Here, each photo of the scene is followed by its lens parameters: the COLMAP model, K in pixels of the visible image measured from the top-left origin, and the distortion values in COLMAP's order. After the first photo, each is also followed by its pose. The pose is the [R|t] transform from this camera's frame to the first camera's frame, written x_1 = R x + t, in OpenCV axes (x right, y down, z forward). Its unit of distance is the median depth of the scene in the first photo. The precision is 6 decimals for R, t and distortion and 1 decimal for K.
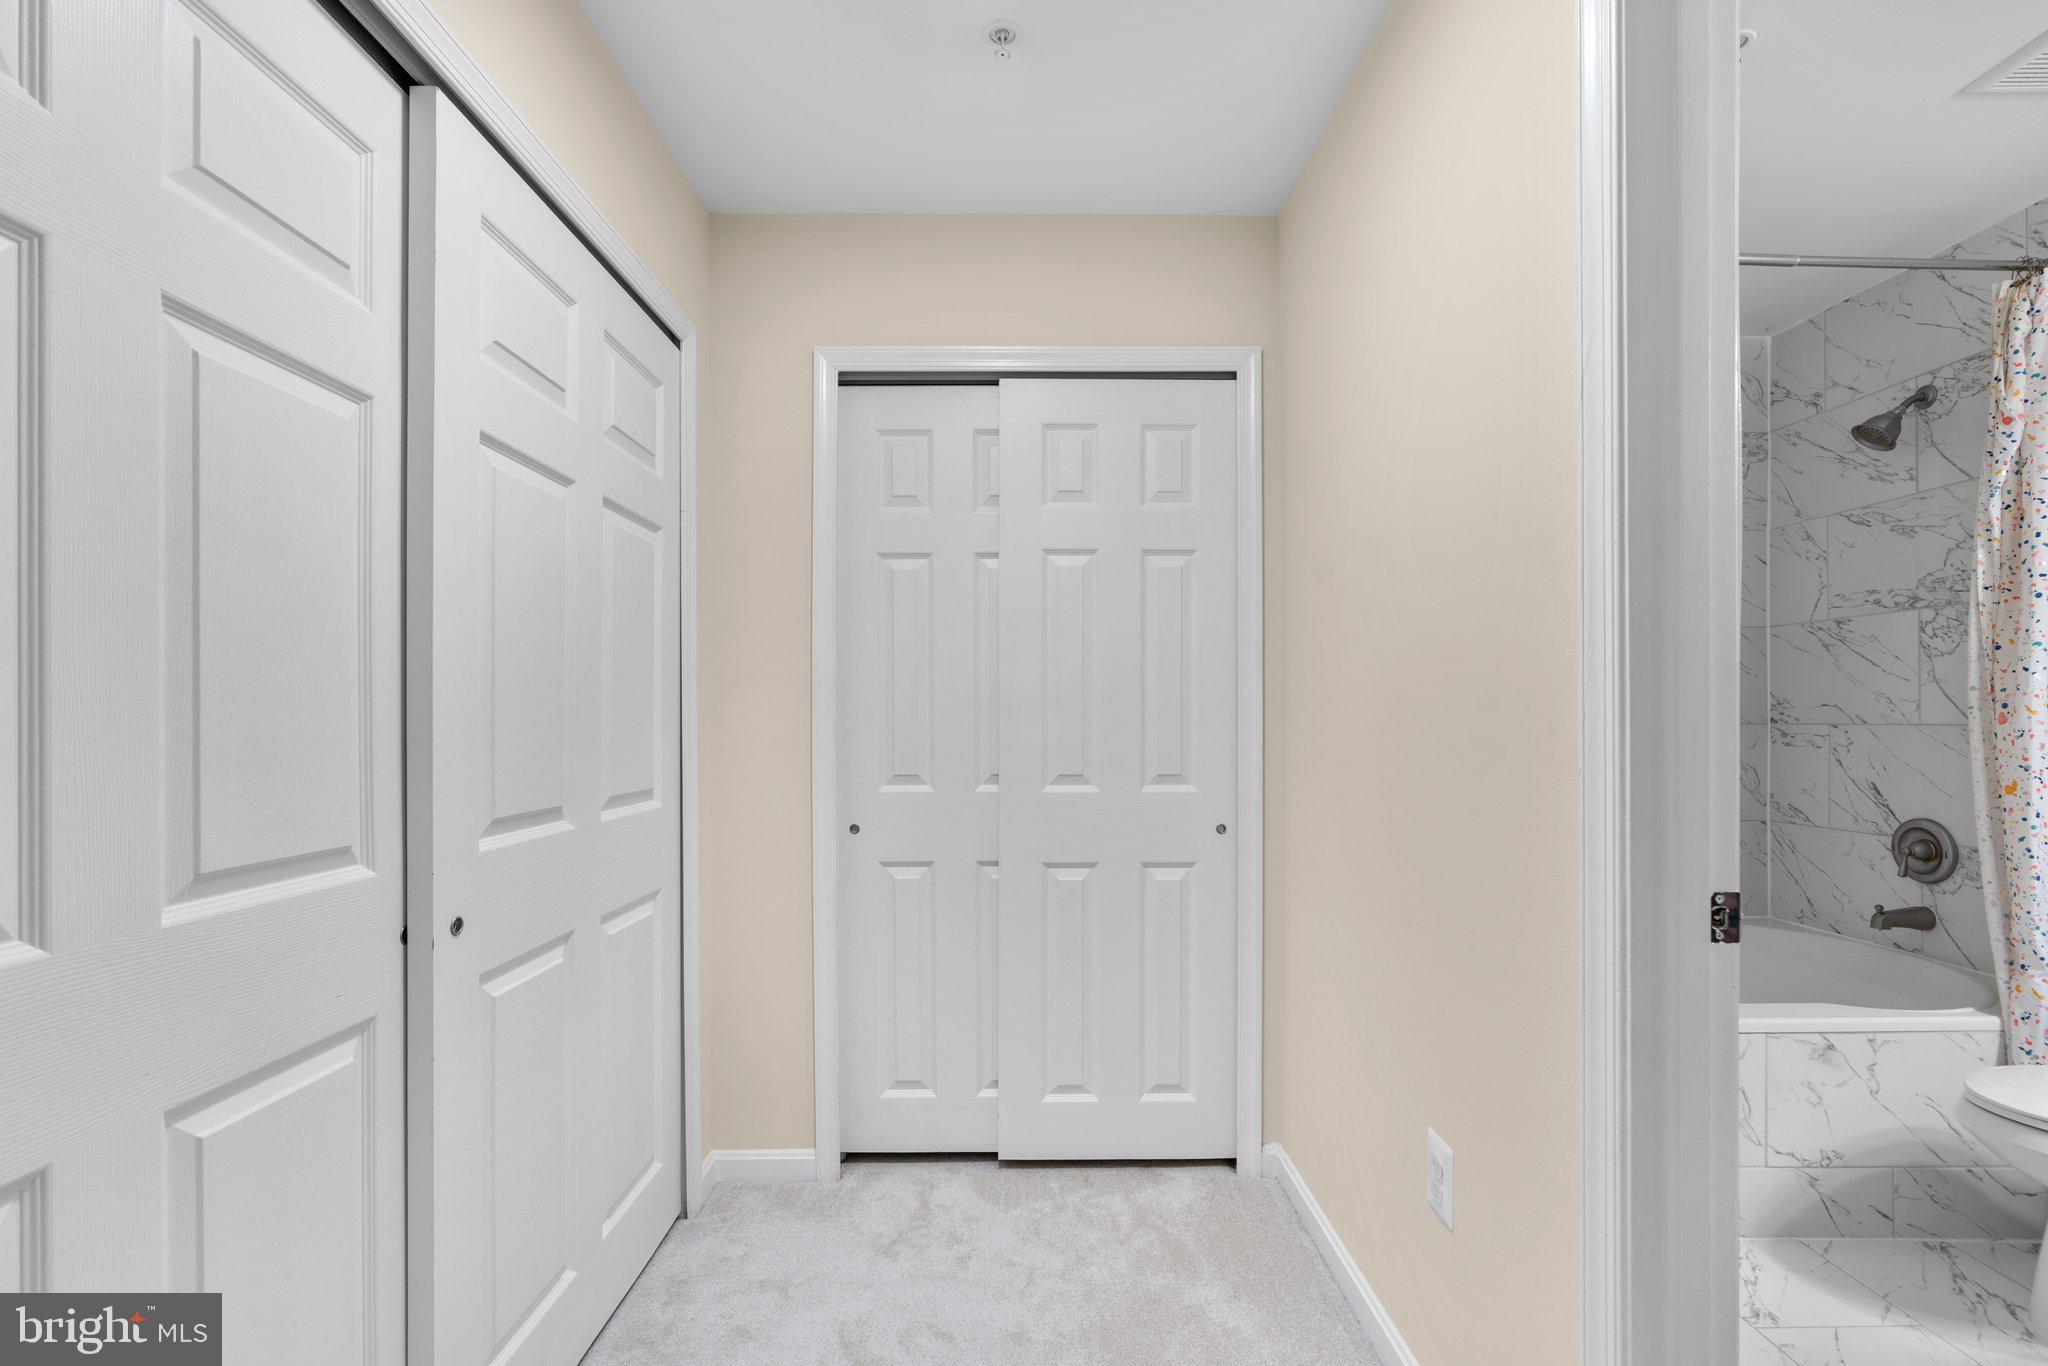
lens RADIAL K [[920.7, 0, 1036.7], [0, 920.7, 717.6], [0, 0, 1]] dist [-0.012525, 0.005056]
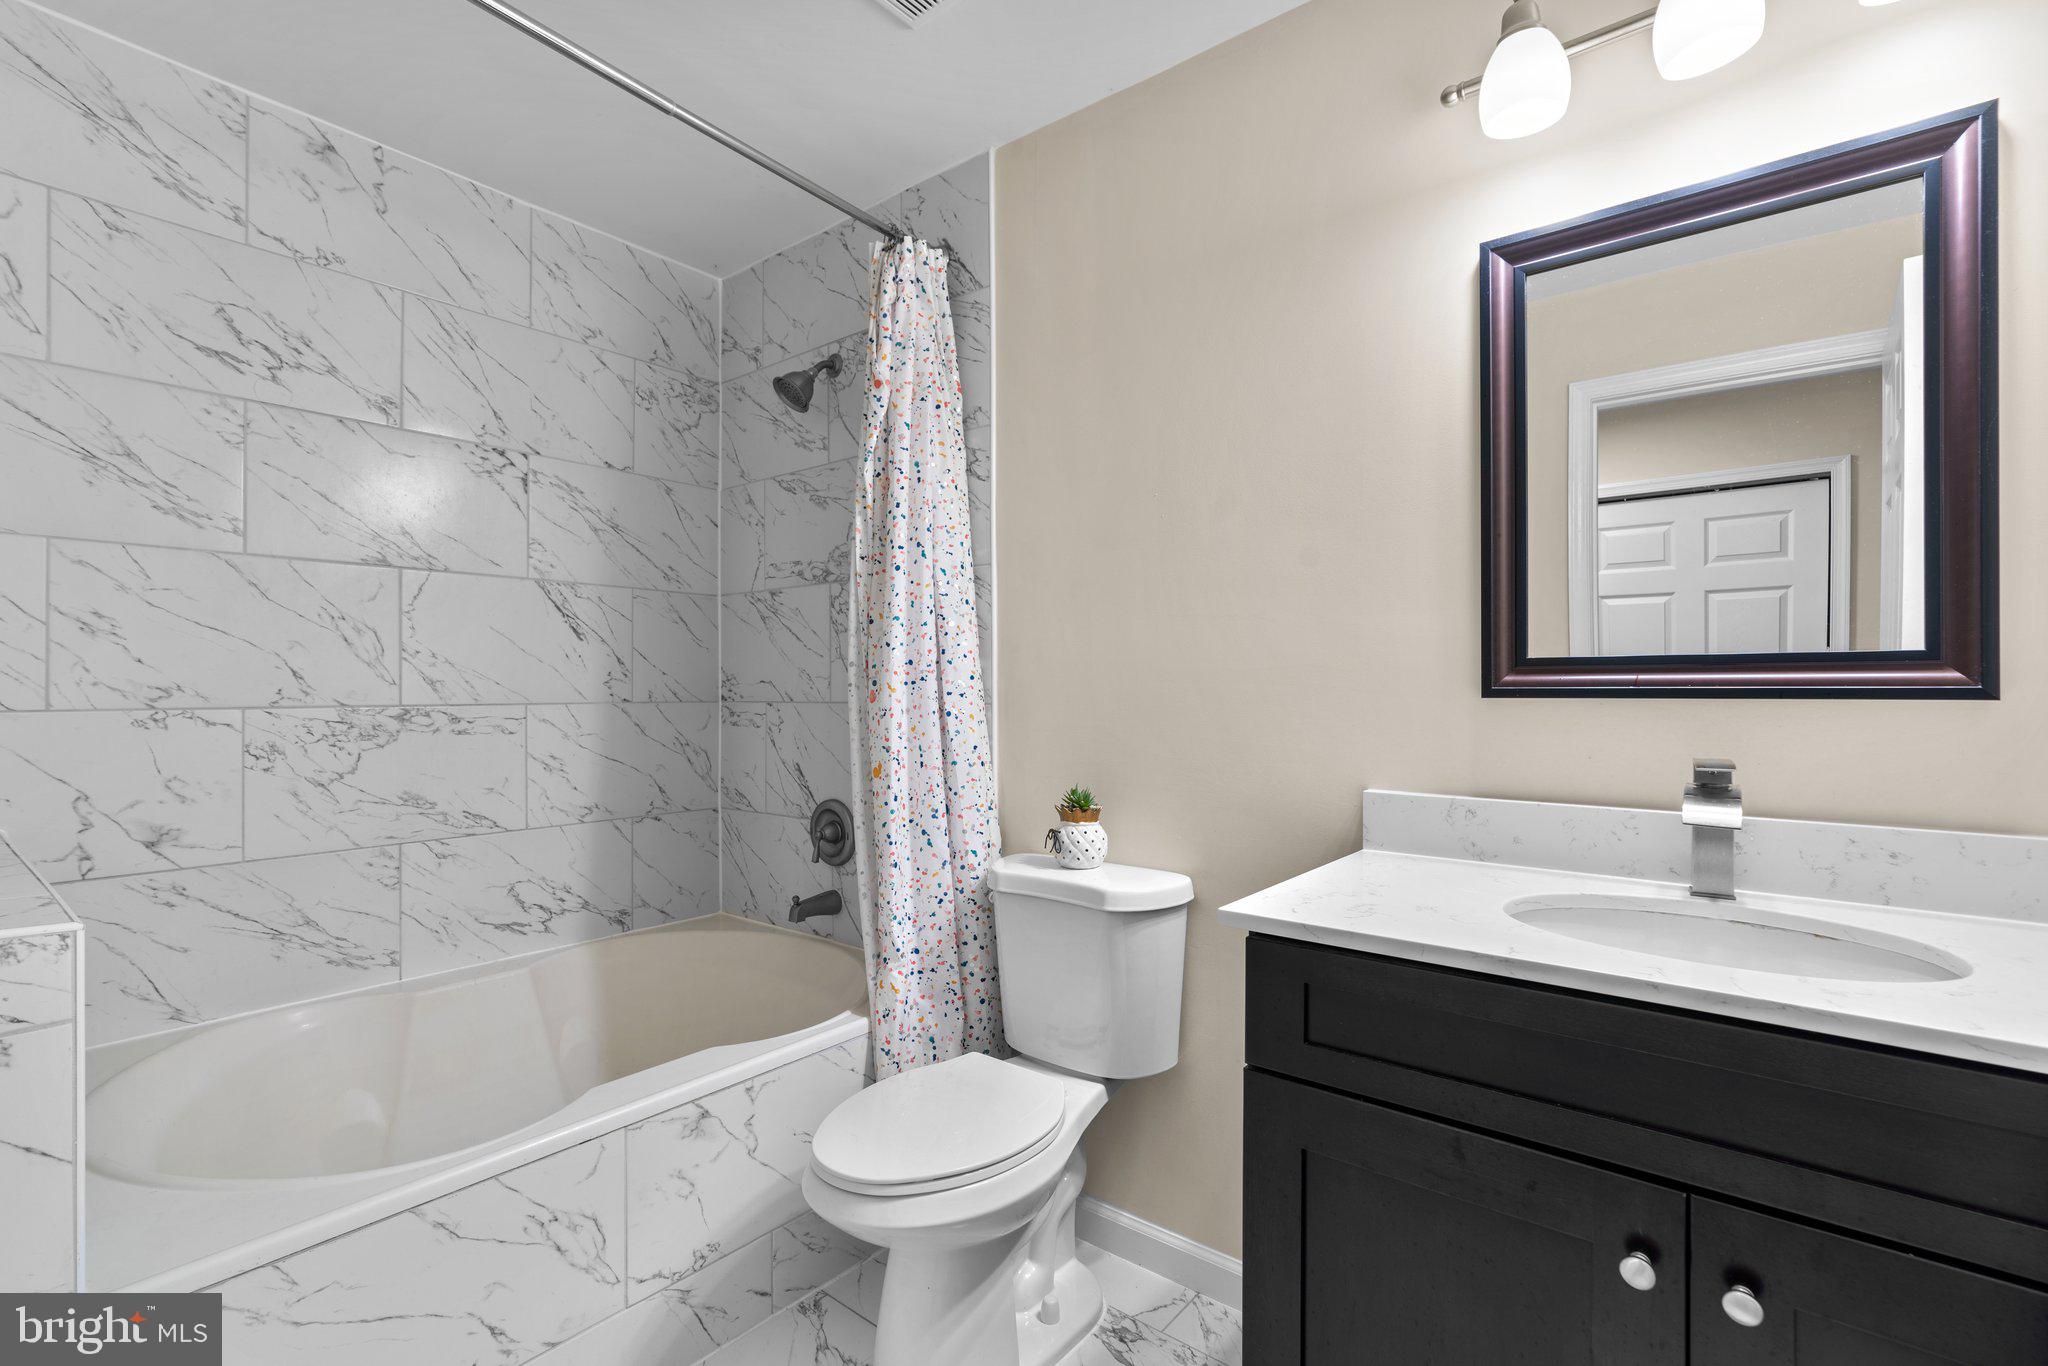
lens RADIAL K [[920.7, 0, 1013.2], [0, 920.7, 689.2], [0, 0, 1]] dist [-0.012525, 0.005056]
pose [[0.636707, 0.002586, 0.771101, 0.405212], [0.001039, 0.999991, -0.004212, -0.002319], [-0.771105, 0.003483, 0.636699, 0.275347]]
